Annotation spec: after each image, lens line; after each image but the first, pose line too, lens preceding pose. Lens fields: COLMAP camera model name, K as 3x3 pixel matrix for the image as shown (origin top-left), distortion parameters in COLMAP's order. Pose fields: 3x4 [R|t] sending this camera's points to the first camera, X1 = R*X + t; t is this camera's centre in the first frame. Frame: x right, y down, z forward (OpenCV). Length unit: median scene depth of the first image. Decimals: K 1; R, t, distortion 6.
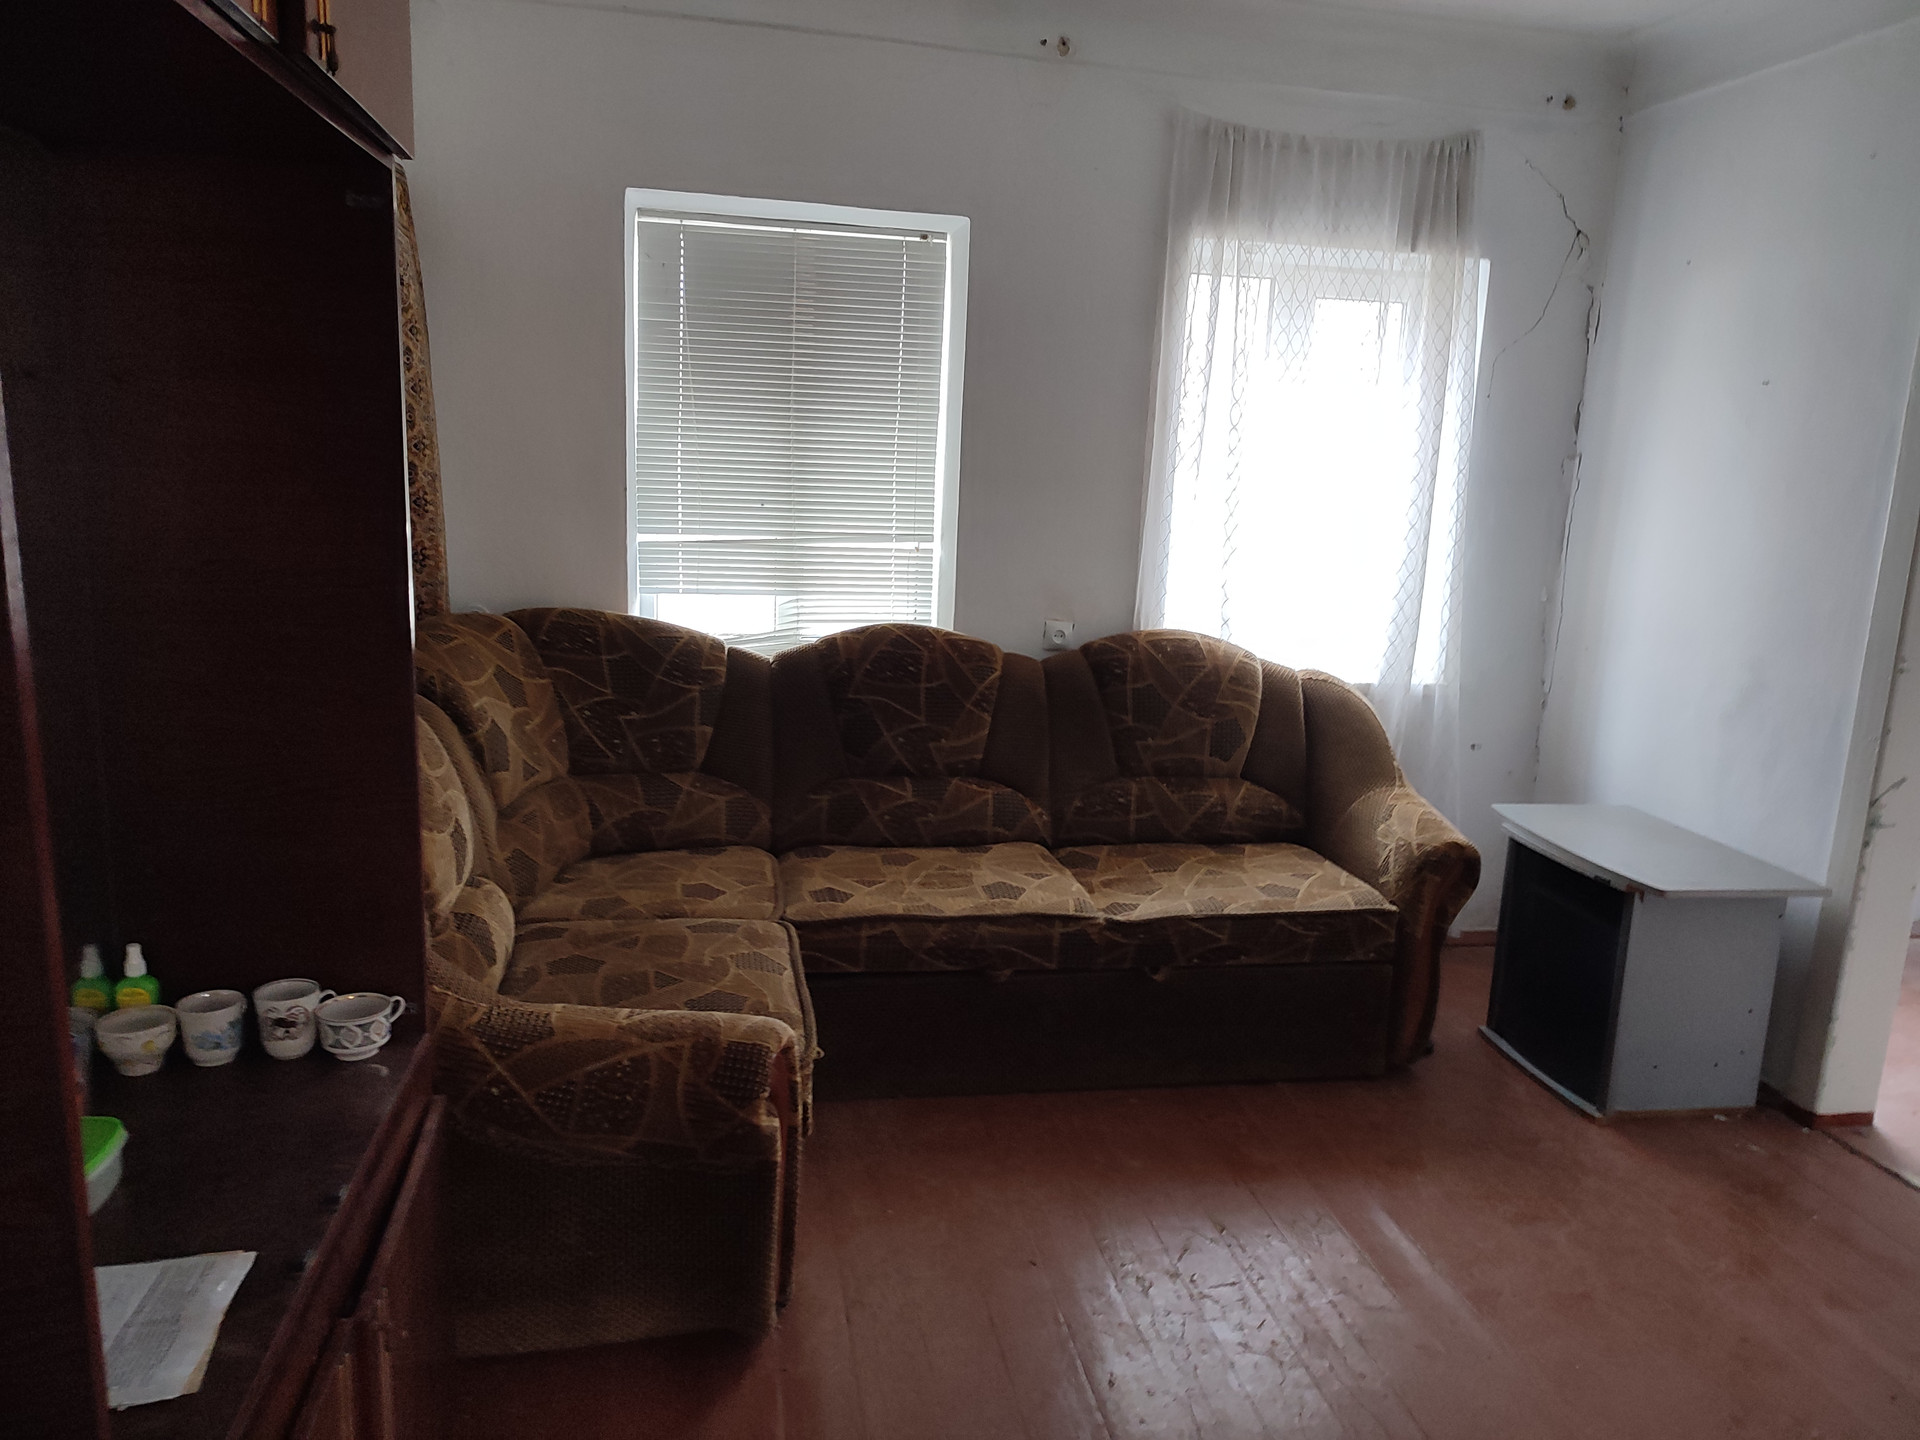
lens RADIAL K [[1349.4, 0, 986.6], [0, 1349.4, 727.8], [0, 0, 1]] dist [0.028461, -0.026587]
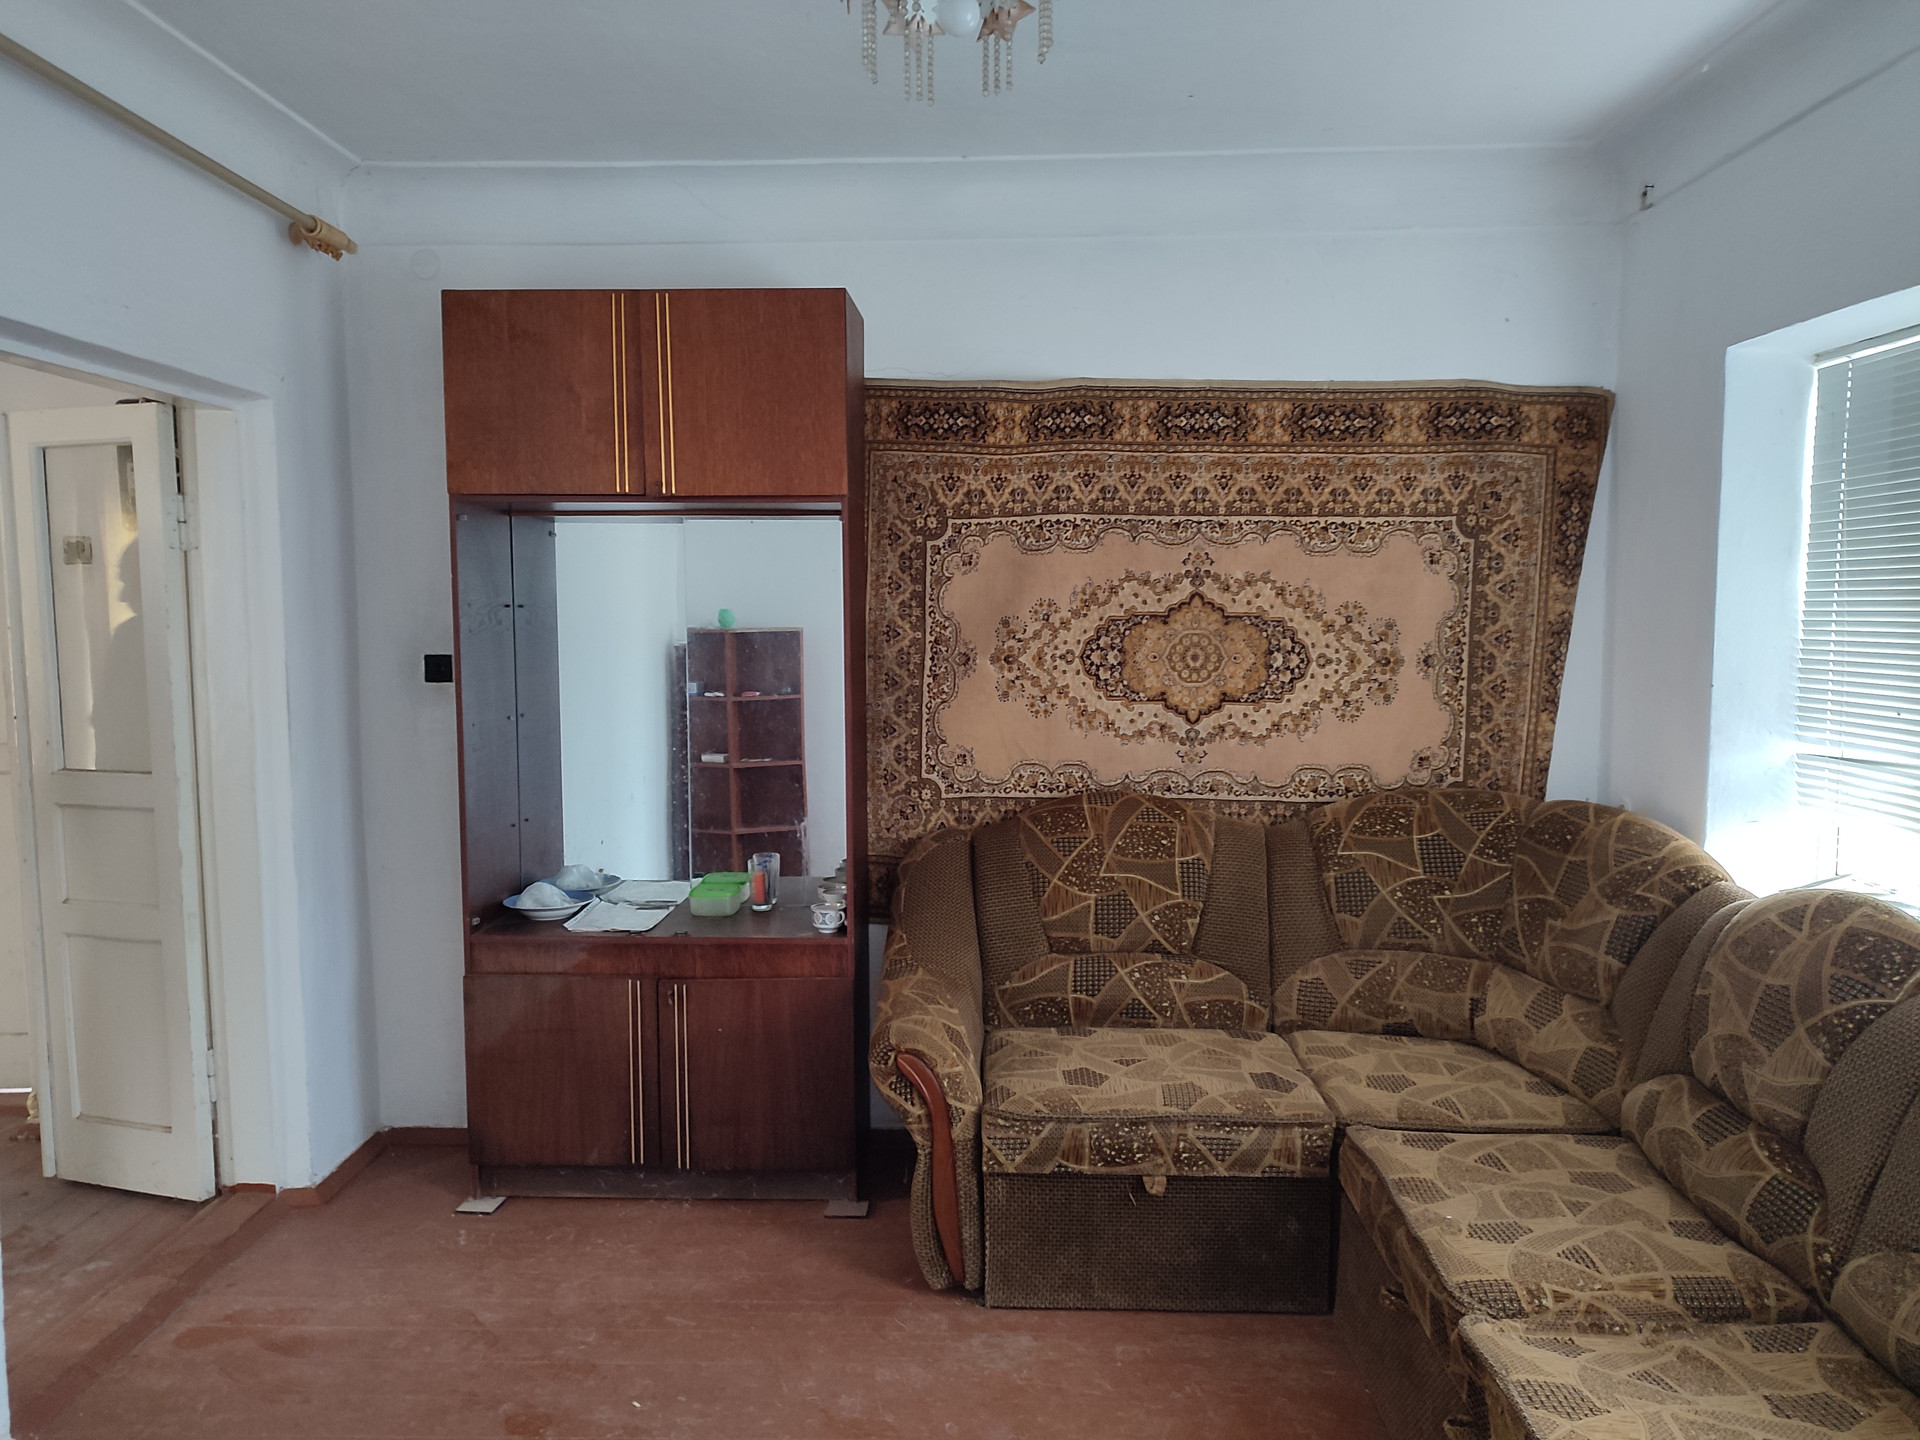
lens RADIAL K [[1349.4, 0, 958.2], [0, 1349.4, 725.5], [0, 0, 1]] dist [0.028461, -0.026587]
pose [[-0.213491, 0.044775, -0.975919, 0.748744], [-0.203014, 0.975109, 0.089149, -0.144173], [0.955619, 0.217157, -0.199087, 0.791051]]
